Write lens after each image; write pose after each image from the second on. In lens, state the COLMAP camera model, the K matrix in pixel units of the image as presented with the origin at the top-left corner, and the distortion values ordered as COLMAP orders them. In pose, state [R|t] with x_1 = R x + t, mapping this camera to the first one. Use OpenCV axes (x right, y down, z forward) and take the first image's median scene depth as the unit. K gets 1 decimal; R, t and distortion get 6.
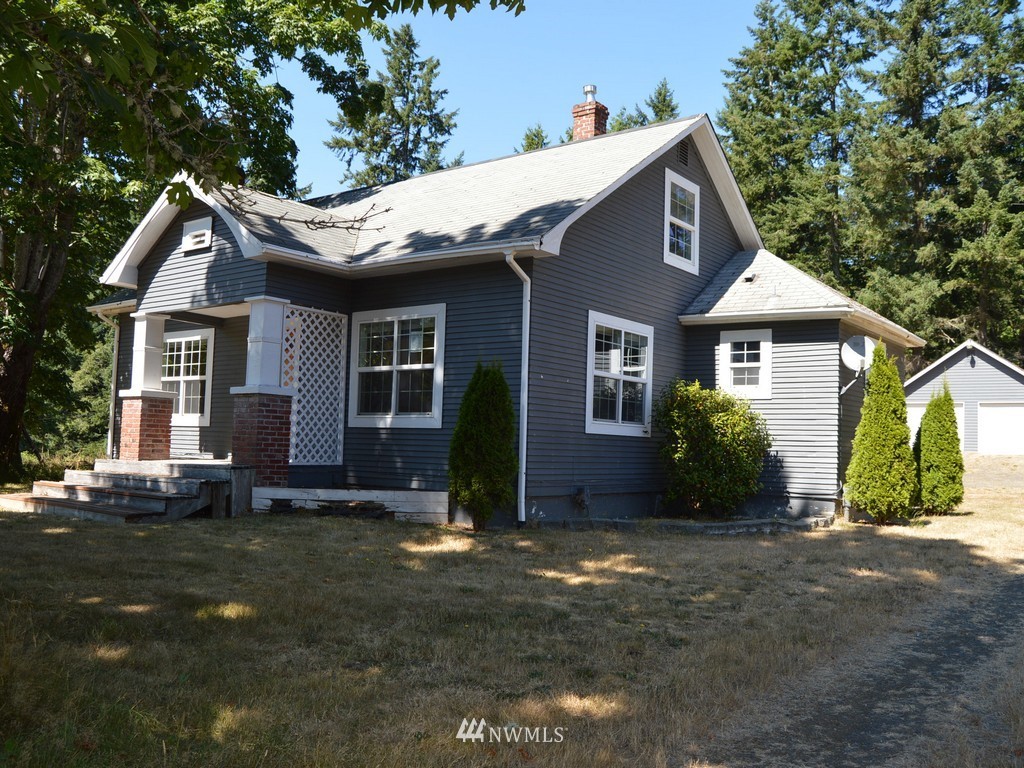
lens RADIAL K [[906.5, 0, 509.7], [0, 906.5, 380.6], [0, 0, 1]] dist [-0.077567, 0.009717]
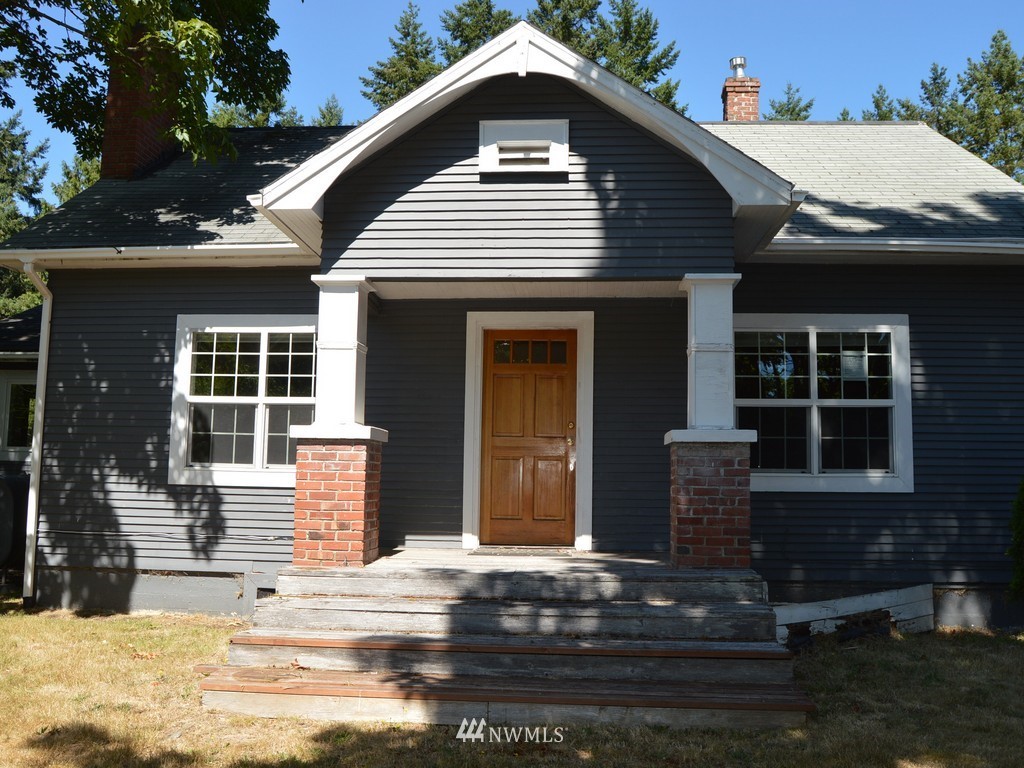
lens RADIAL K [[906.5, 0, 512.3], [0, 906.5, 388.9], [0, 0, 1]] dist [-0.077567, 0.009717]
pose [[0.832164, 0.038306, 0.553205, -0.543478], [-0.031257, 0.999265, -0.022173, -0.002020], [-0.553648, 0.001160, 0.832750, 0.453334]]
